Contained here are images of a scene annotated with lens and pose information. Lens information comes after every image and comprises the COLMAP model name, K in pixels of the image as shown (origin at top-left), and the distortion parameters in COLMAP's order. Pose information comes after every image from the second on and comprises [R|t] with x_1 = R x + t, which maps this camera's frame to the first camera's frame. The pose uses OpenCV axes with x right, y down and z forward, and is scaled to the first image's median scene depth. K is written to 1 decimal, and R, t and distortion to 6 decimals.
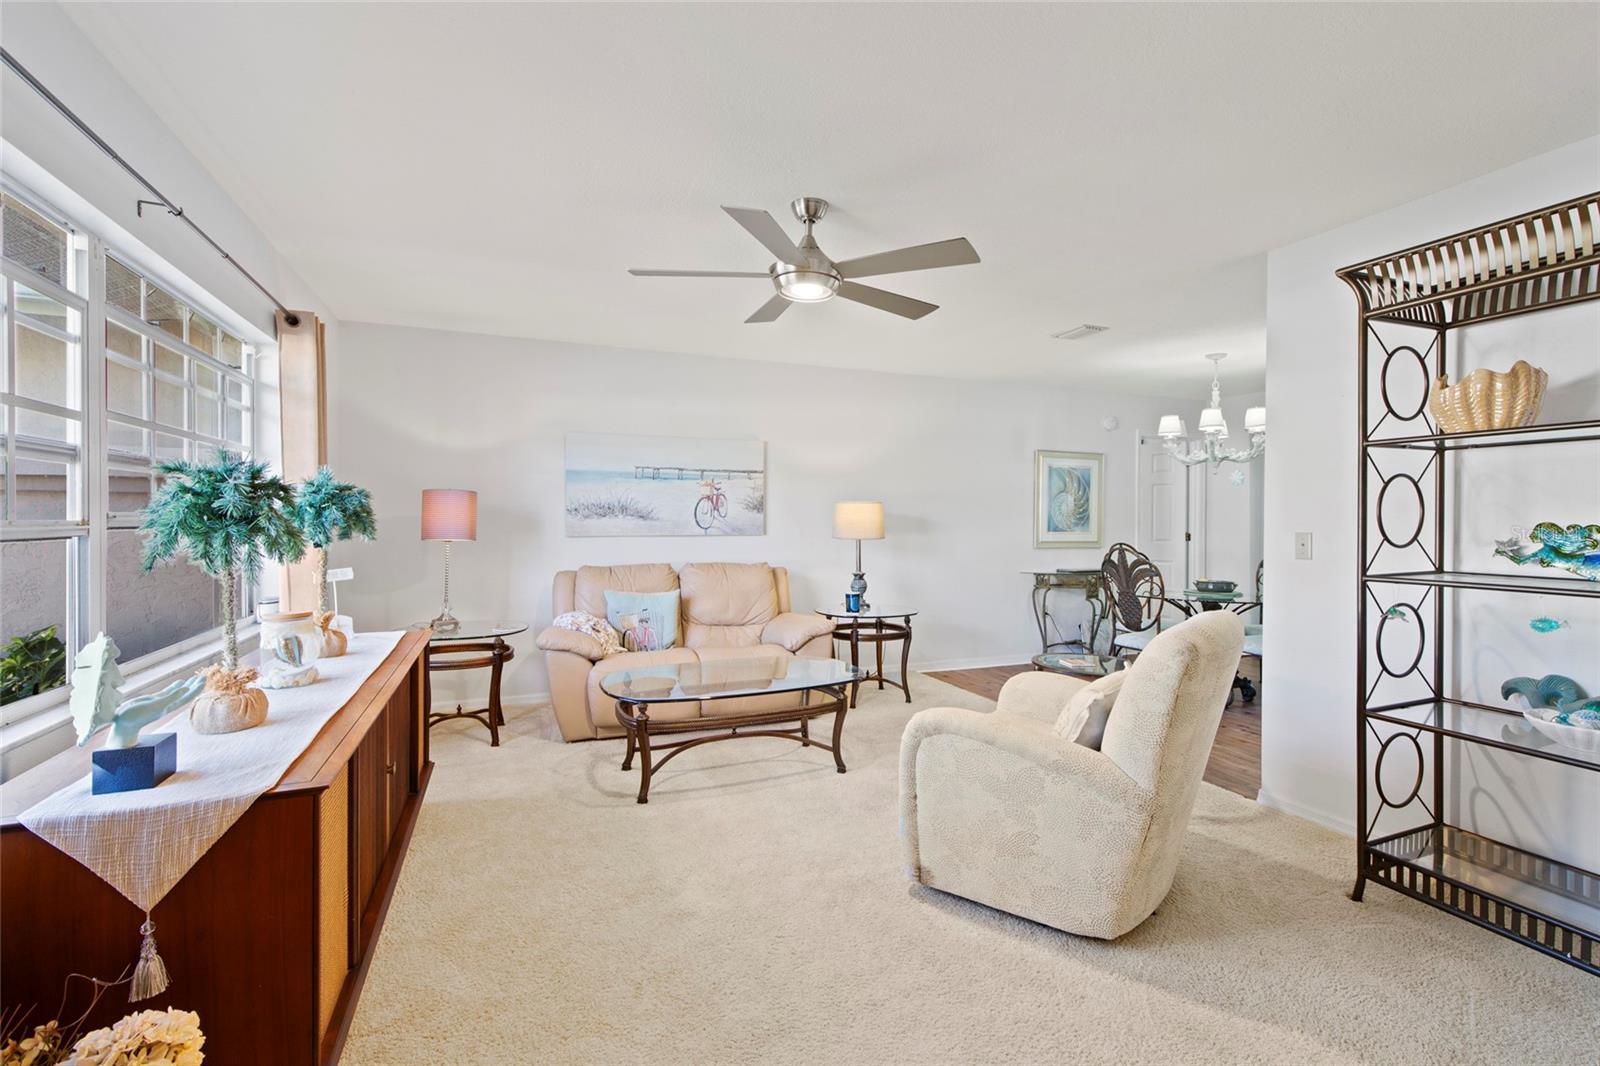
lens RADIAL K [[714.5, 0, 808.8], [0, 714.5, 524.5], [0, 0, 1]] dist [-0.000221, -0.000146]
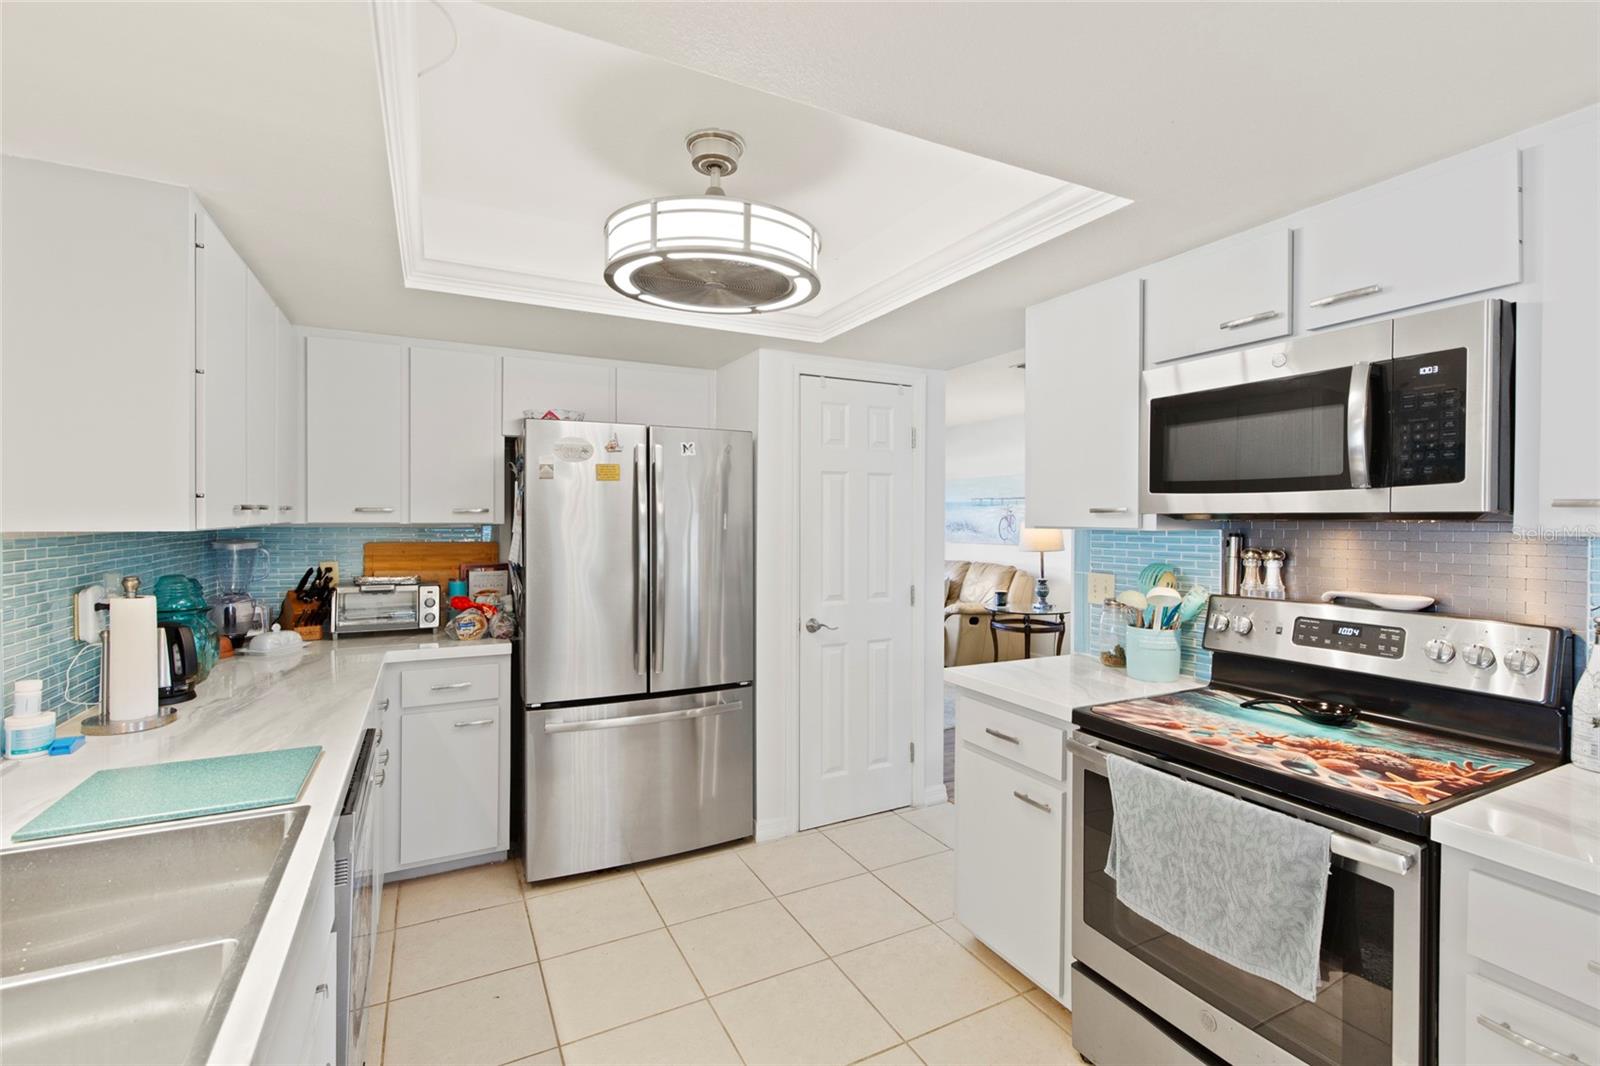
lens RADIAL K [[714.5, 0, 808.8], [0, 714.5, 524.5], [0, 0, 1]] dist [-0.000221, -0.000146]
pose [[0.092509, 0.010525, -0.995656, 1.287136], [-0.003659, 0.999941, 0.010231, -0.038990], [0.995705, 0.002697, 0.092542, 0.496077]]
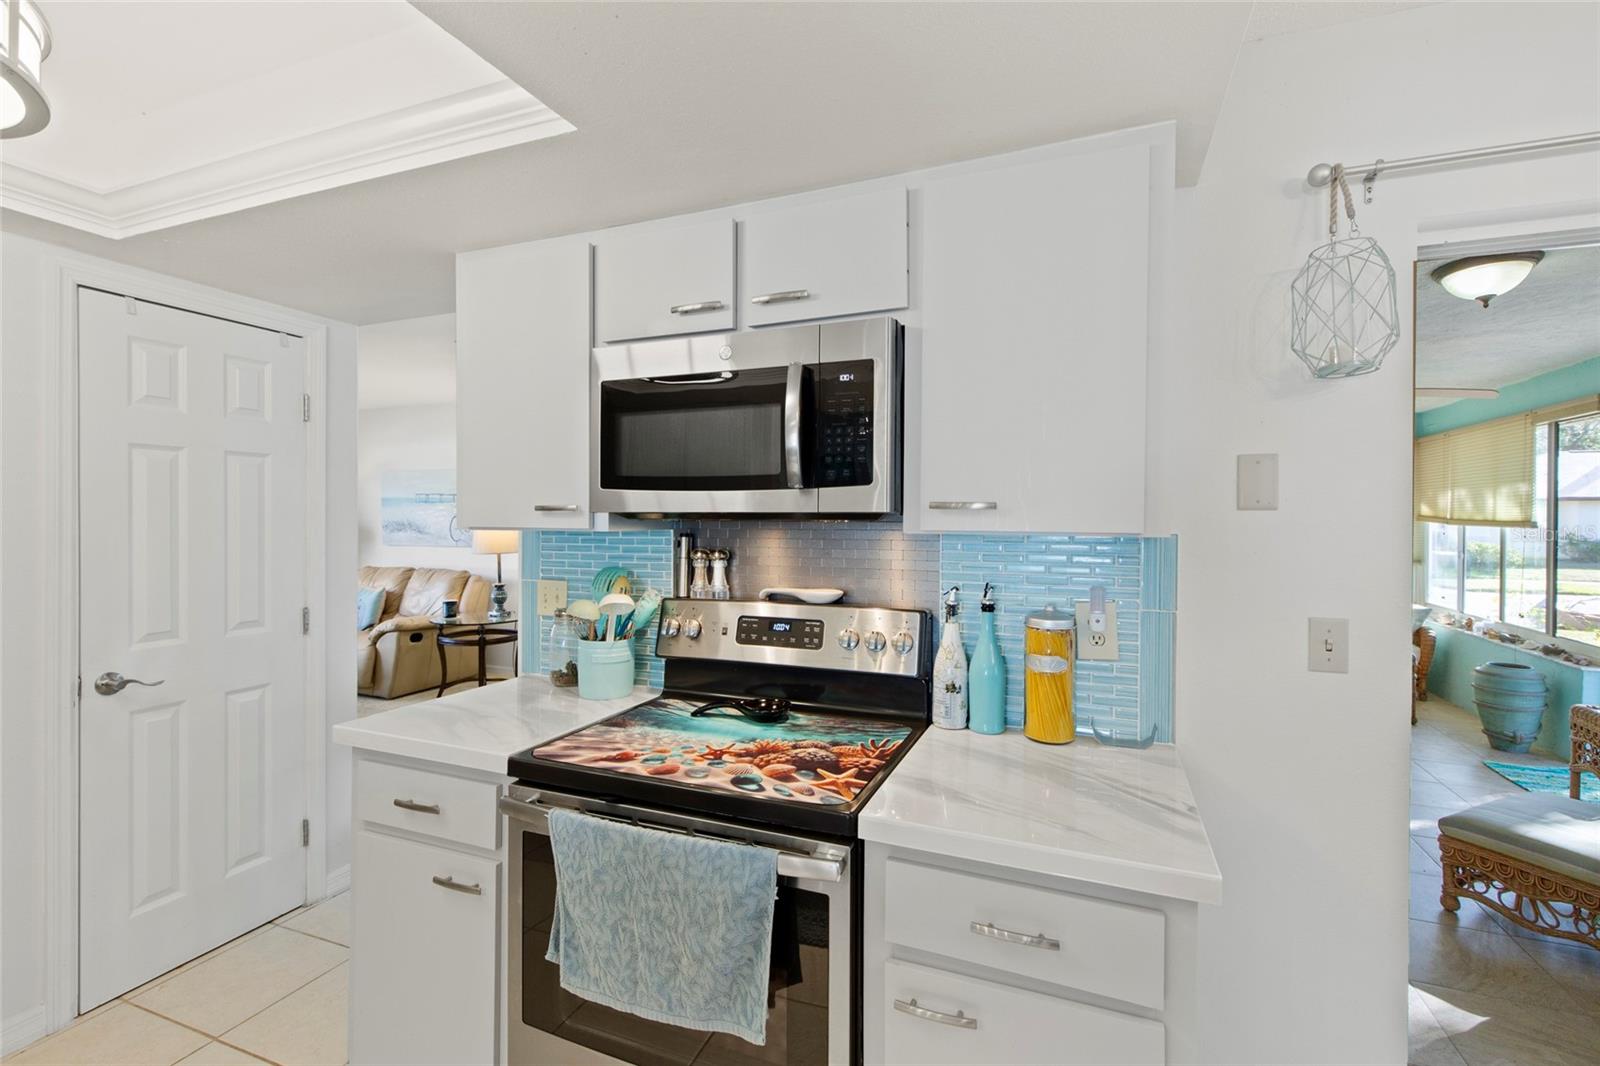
lens RADIAL K [[714.5, 0, 808.8], [0, 714.5, 524.5], [0, 0, 1]] dist [-0.000221, -0.000146]
pose [[0.720657, 0.010255, -0.693216, 1.224173], [-0.006844, 0.999947, 0.007678, -0.039031], [0.693258, -0.000789, 0.720689, 0.540430]]
